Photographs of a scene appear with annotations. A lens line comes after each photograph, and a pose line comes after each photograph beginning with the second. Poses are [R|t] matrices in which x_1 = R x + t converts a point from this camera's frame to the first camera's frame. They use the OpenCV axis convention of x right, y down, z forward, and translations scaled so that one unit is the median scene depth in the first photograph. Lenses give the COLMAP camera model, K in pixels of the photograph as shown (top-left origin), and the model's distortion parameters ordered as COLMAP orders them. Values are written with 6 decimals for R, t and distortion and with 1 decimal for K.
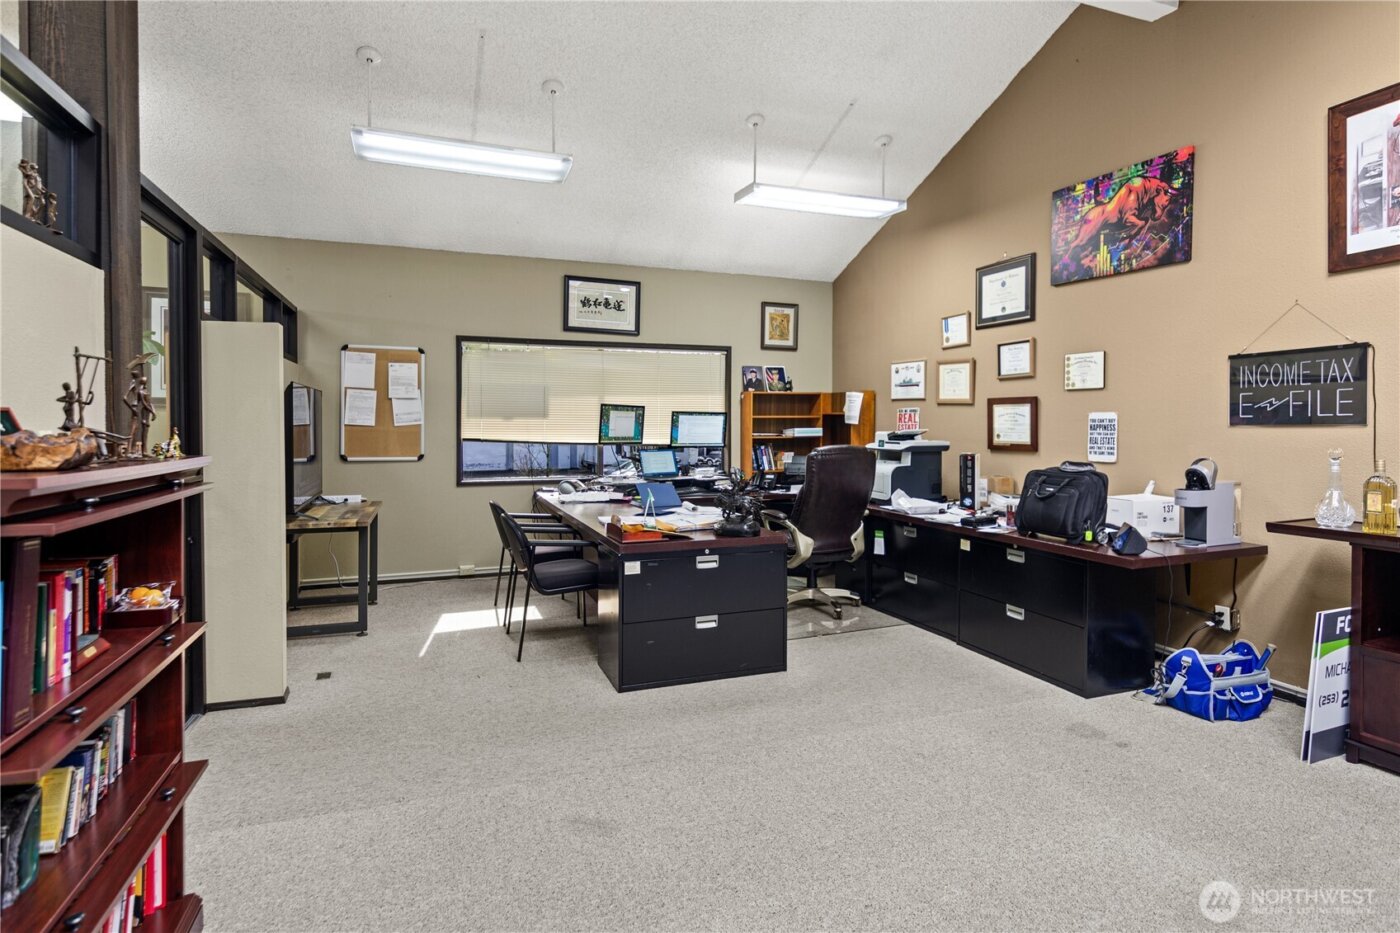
lens RADIAL K [[730.7, 0, 685.2], [0, 730.7, 429.7], [0, 0, 1]] dist [0.001430, 0.001232]
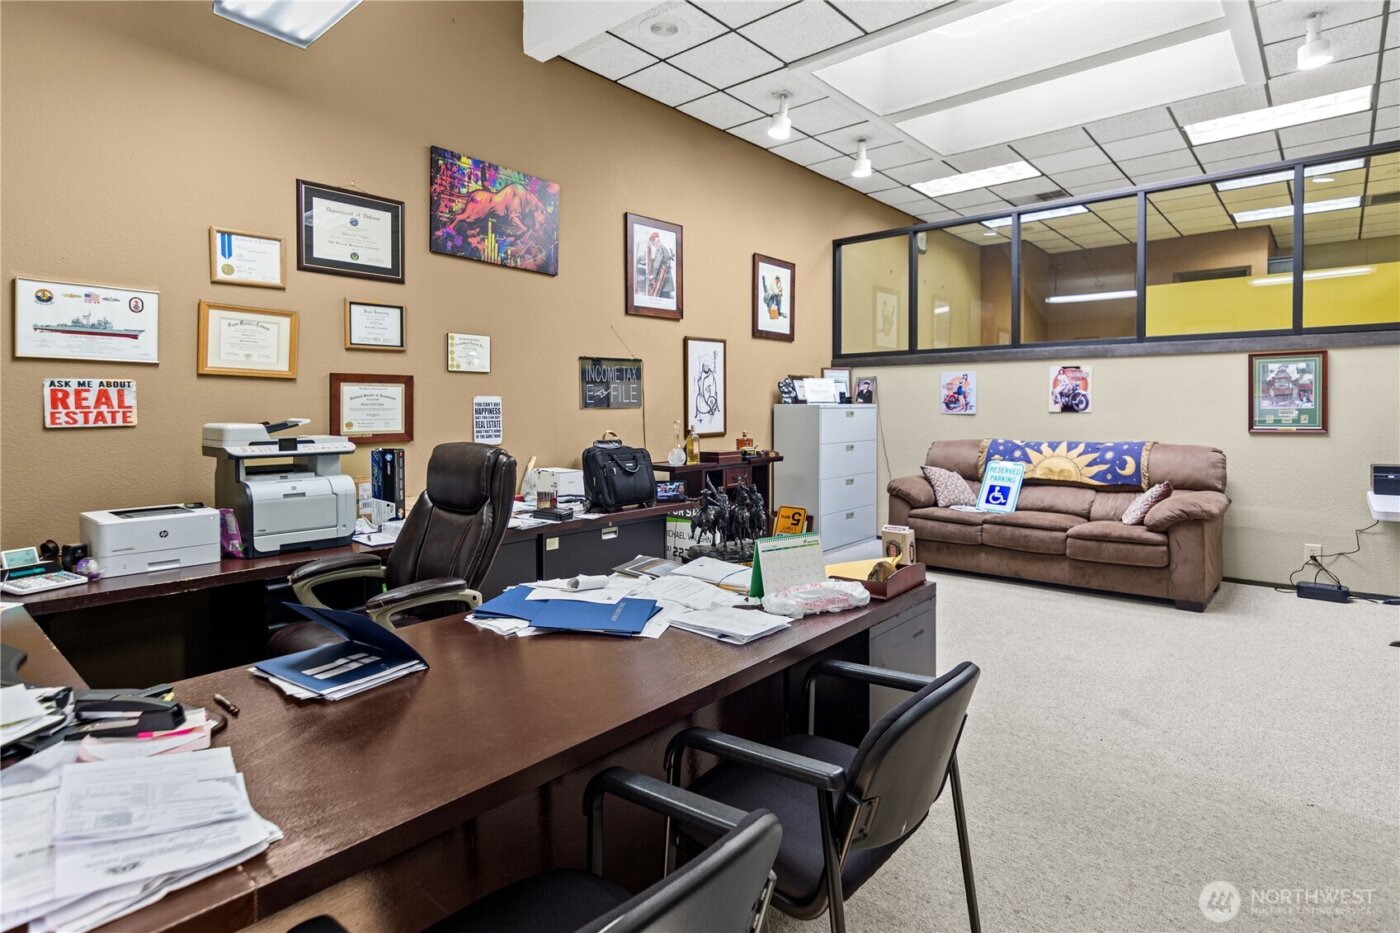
lens RADIAL K [[730.7, 0, 722.2], [0, 730.7, 419.8], [0, 0, 1]] dist [0.001430, 0.001232]
pose [[-0.503587, -0.017187, 0.863773, -0.364935], [0.010567, 0.999605, 0.026050, -0.010838], [-0.863880, 0.022246, -0.503207, 0.950316]]
